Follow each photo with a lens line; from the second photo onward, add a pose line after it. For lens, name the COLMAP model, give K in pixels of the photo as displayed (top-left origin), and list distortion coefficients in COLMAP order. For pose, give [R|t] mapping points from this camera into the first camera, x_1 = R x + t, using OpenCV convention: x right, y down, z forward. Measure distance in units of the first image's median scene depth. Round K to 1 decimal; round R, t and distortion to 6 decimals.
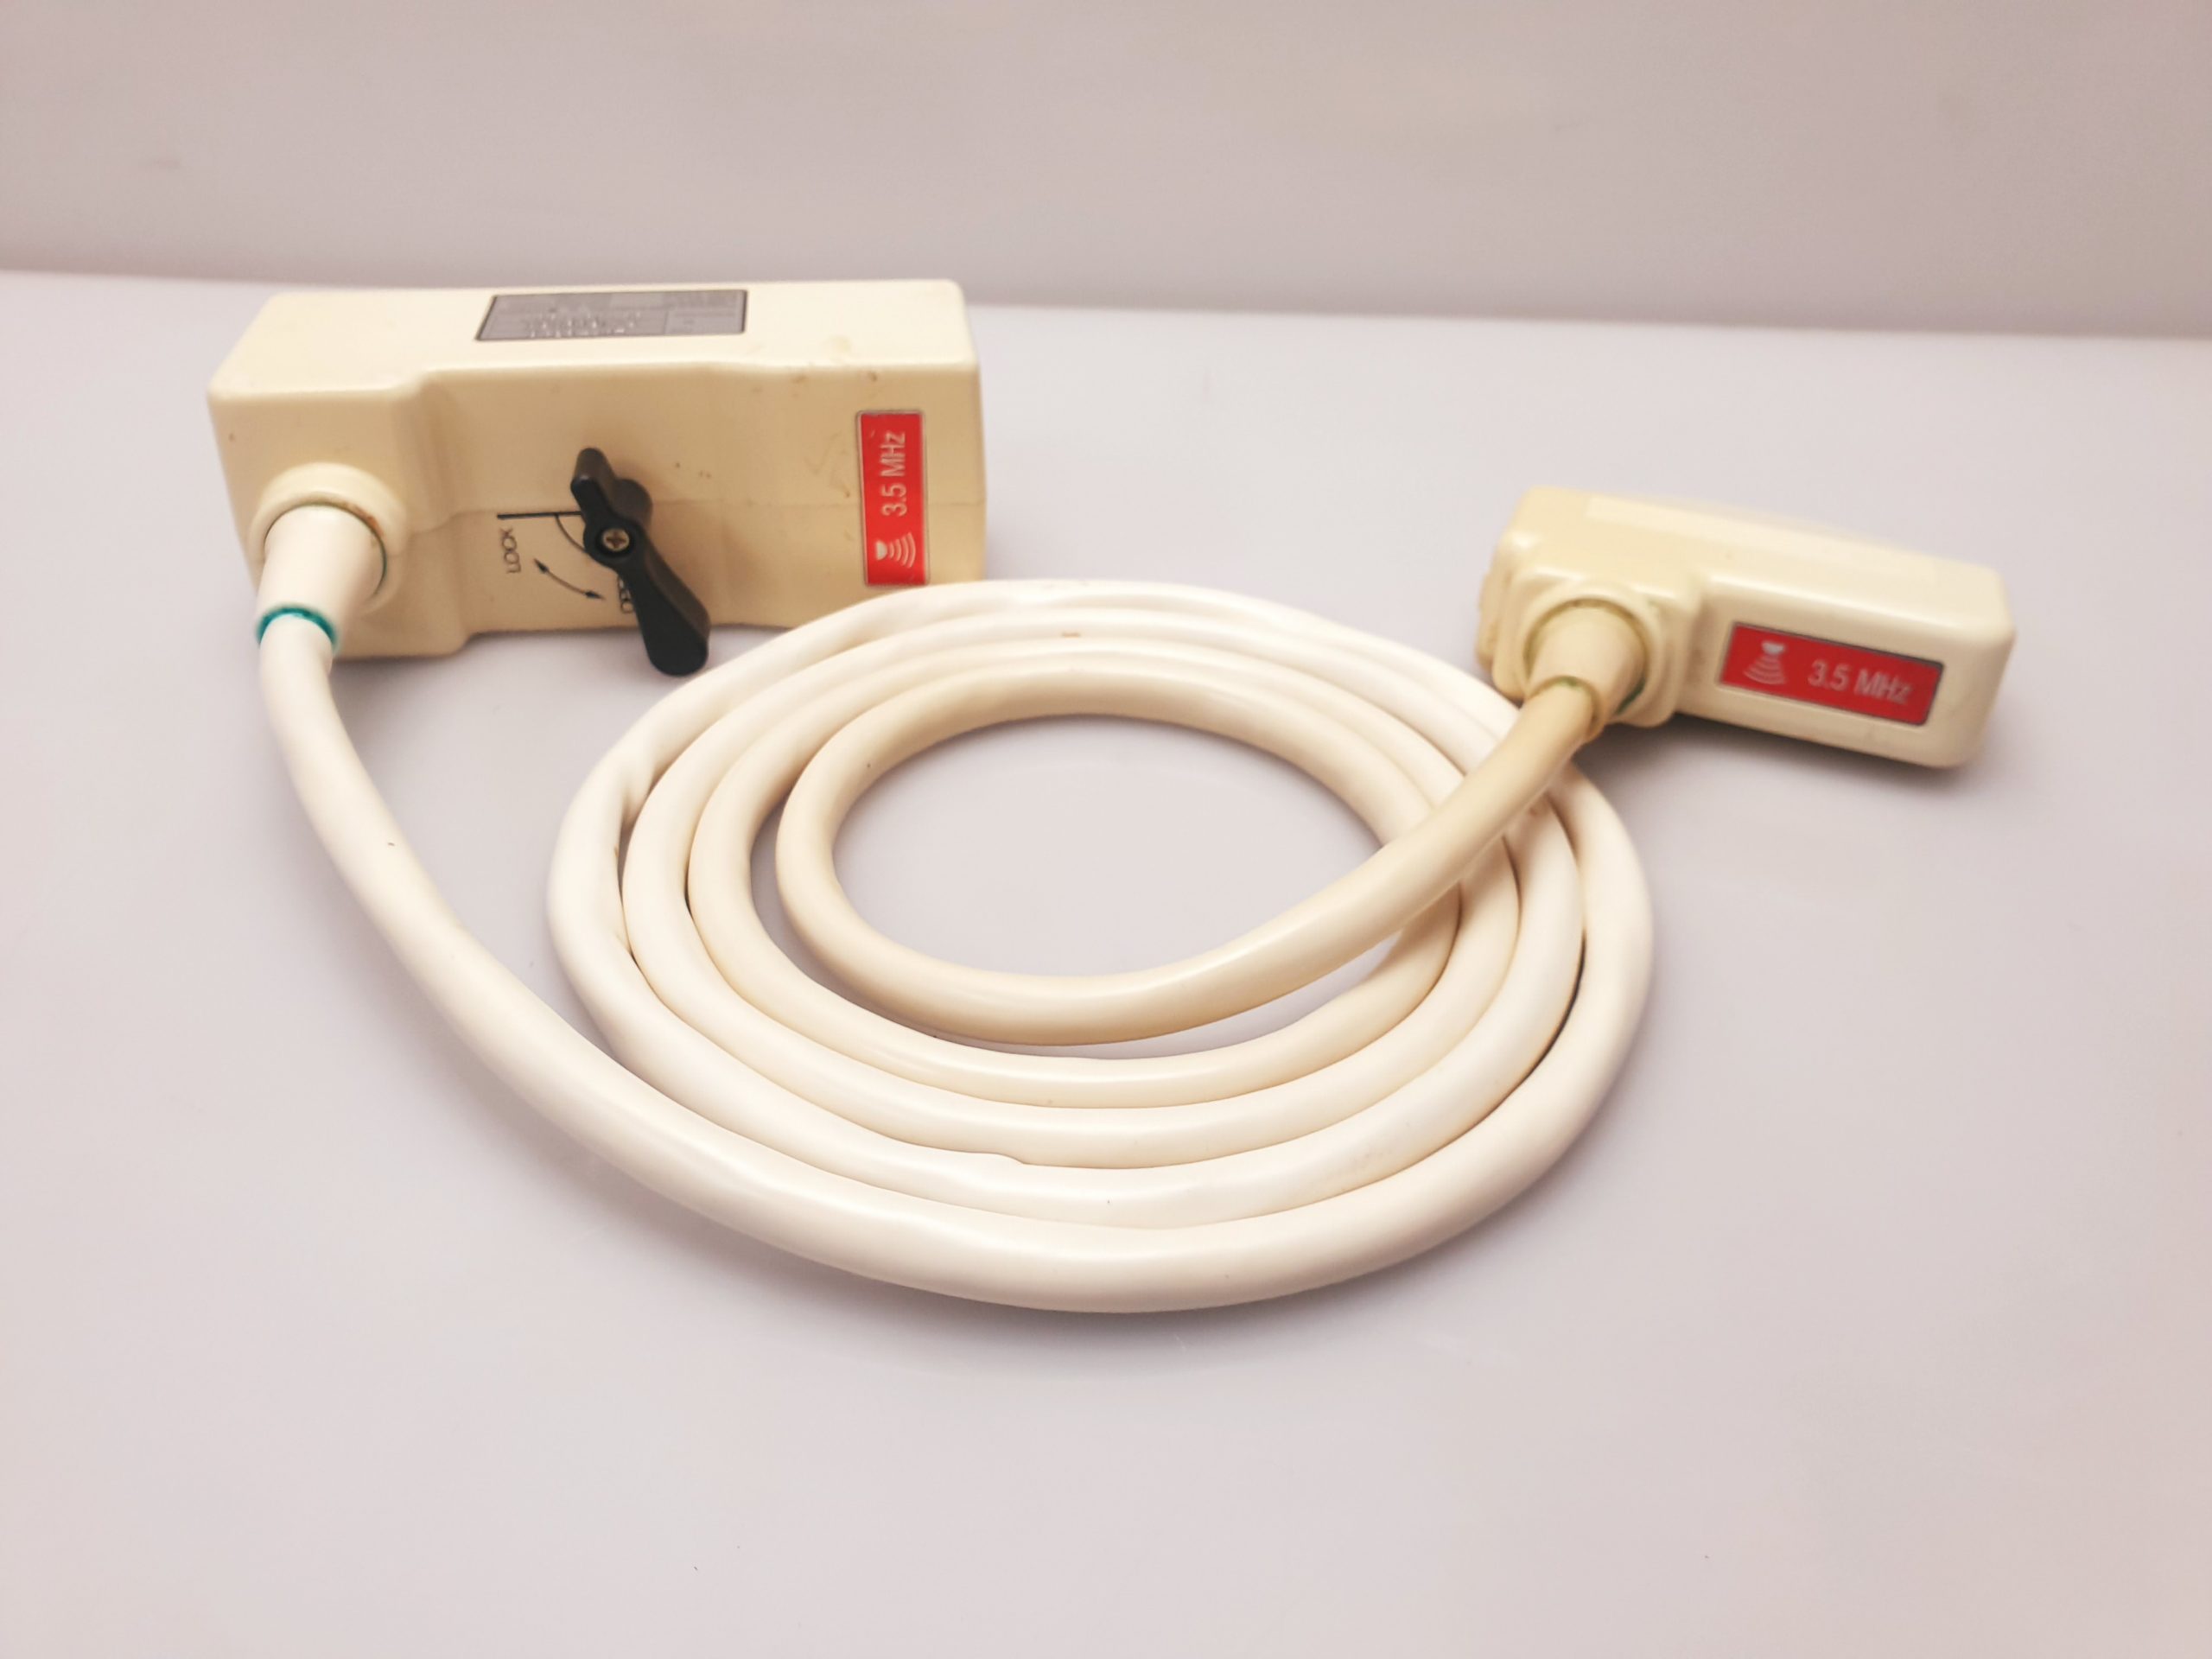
lens RADIAL K [[1666.3, 0, 1103.9], [0, 1666.3, 829.4], [0, 0, 1]] dist [-0.067876, -0.000705]
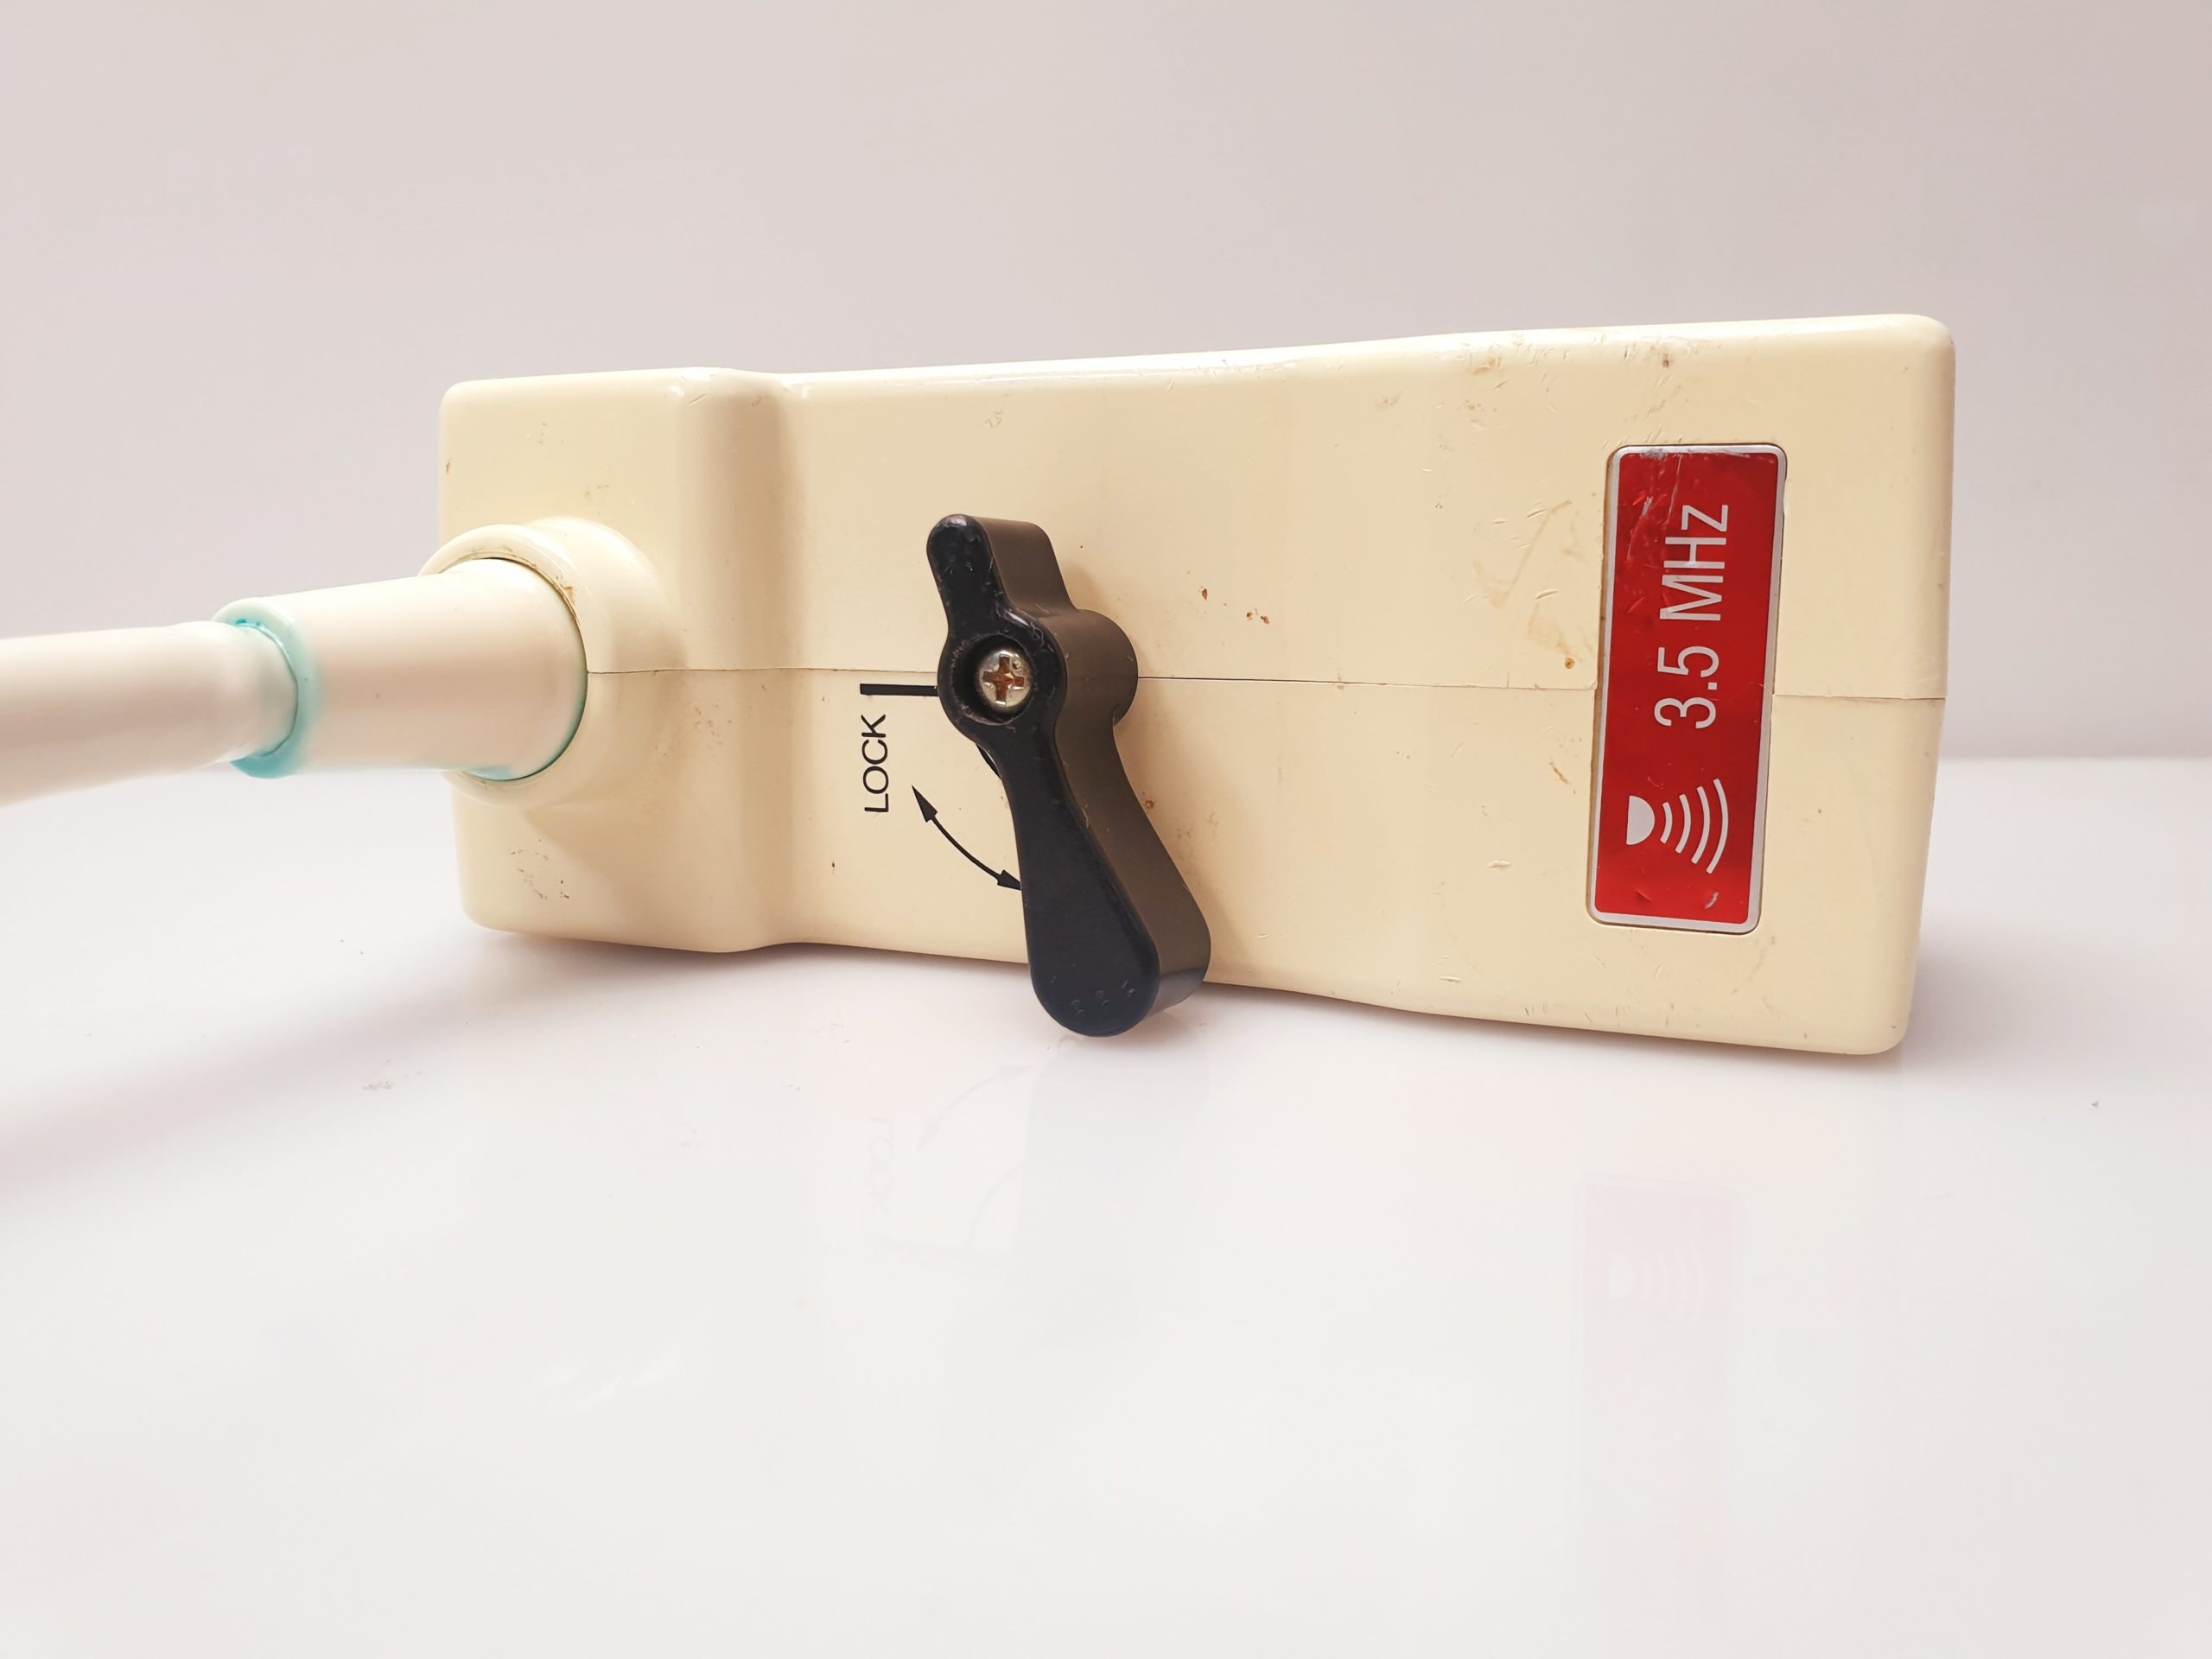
lens RADIAL K [[1666.3, 0, 1103.5], [0, 1666.3, 826.3], [0, 0, 1]] dist [-0.067876, -0.000705]
pose [[0.859540, 0.057175, -0.507861, -0.044841], [-0.273701, 0.890702, -0.362956, 0.011397], [0.431601, 0.450977, 0.781243, 0.653676]]
